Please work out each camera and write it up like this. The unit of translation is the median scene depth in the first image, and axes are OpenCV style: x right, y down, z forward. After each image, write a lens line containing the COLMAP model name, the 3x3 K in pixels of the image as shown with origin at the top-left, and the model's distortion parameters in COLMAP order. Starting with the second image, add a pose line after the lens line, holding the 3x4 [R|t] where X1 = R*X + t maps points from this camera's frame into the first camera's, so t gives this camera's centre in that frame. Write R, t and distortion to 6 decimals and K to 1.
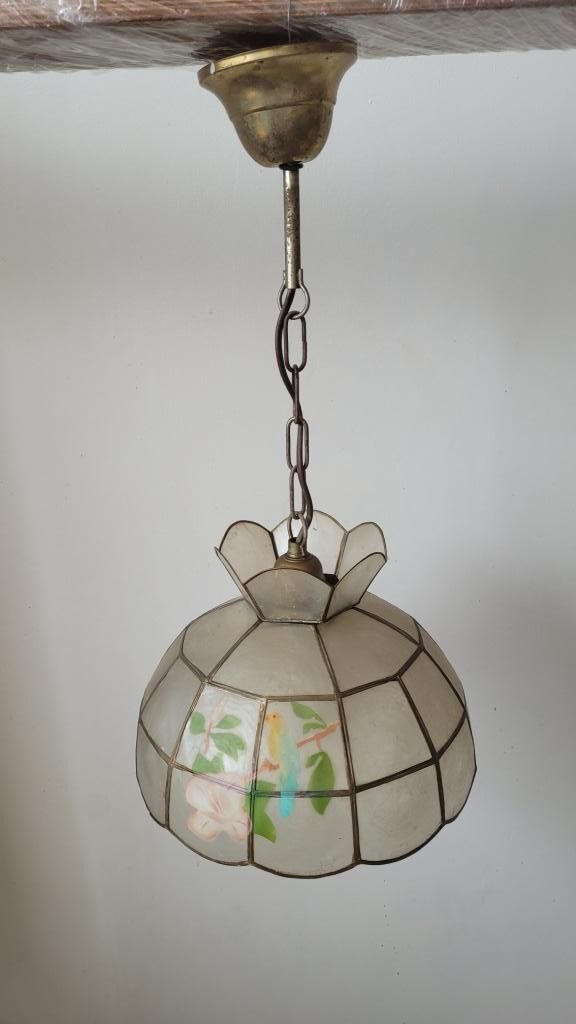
lens RADIAL K [[812.4, 0, 288.0], [0, 812.4, 512.0], [0, 0, 1]] dist [0.008065, -0.000023]
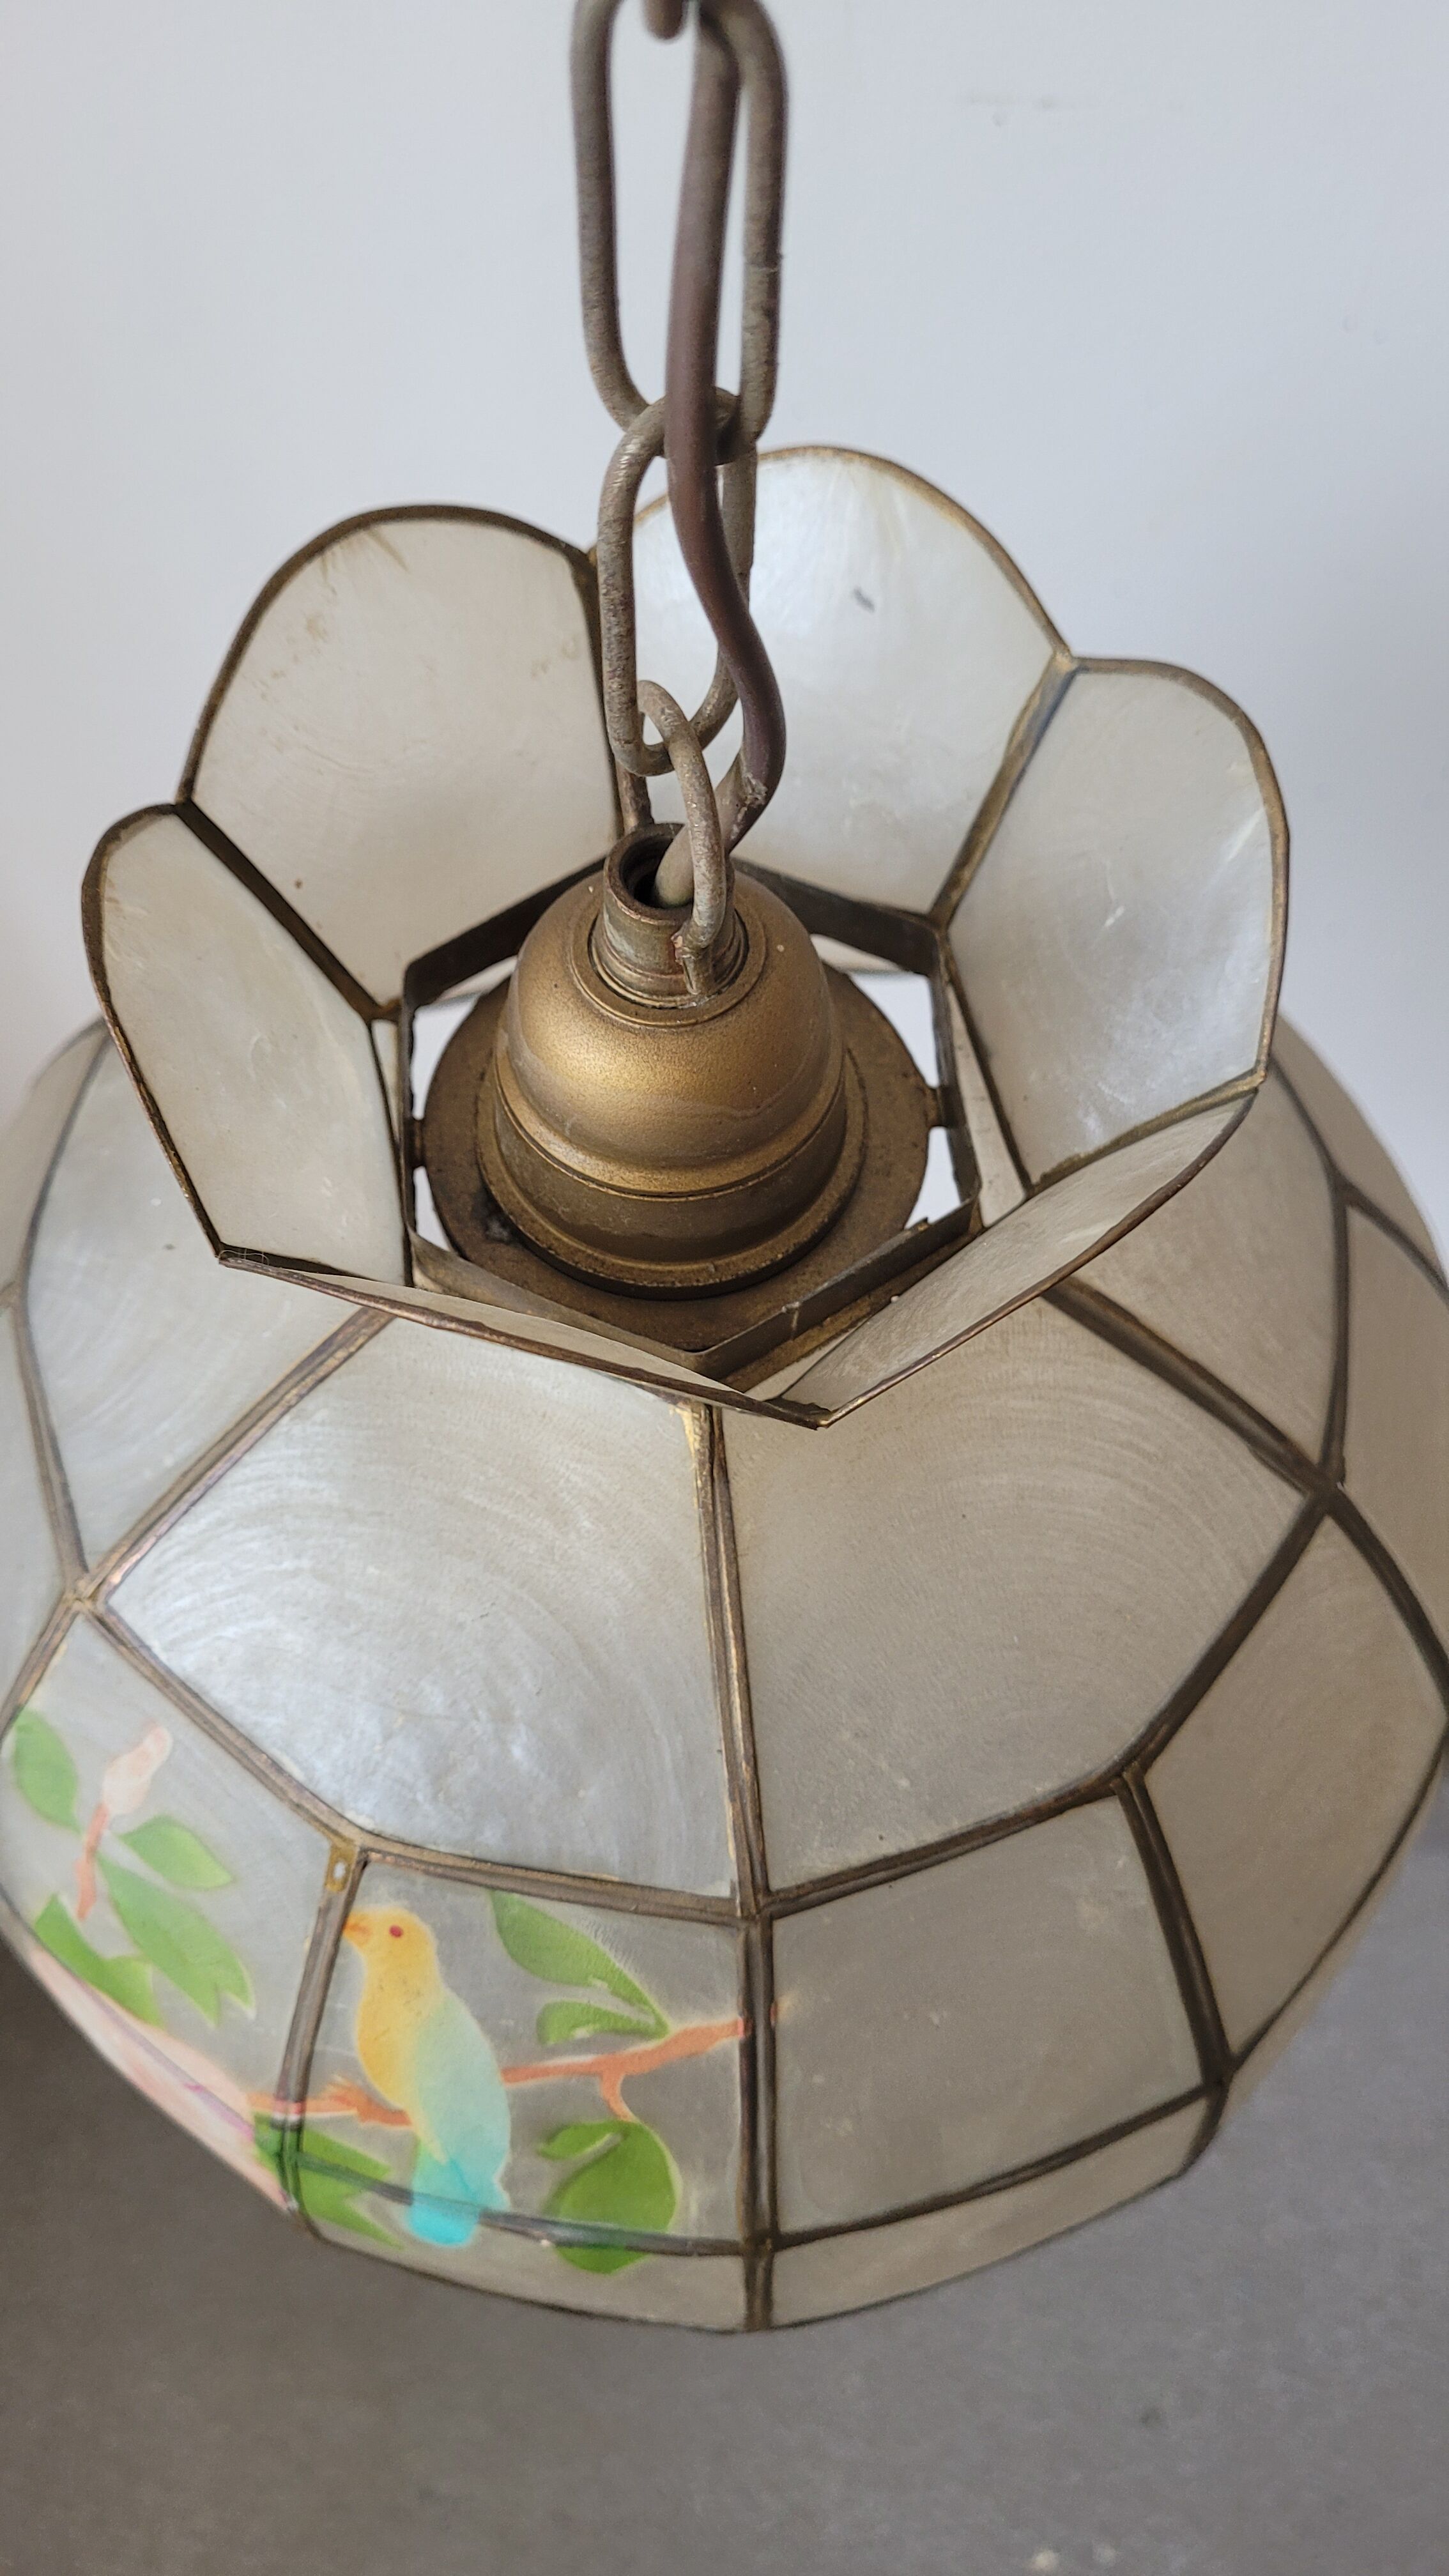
lens RADIAL K [[2043.7, 0, 724.5], [0, 2043.7, 1288.0], [0, 0, 1]] dist [0.008065, -0.000023]
pose [[0.985788, 0.160804, -0.048631, 0.053083], [-0.082511, 0.715591, 0.693629, -0.172006], [0.146338, -0.679759, 0.718689, 0.739379]]
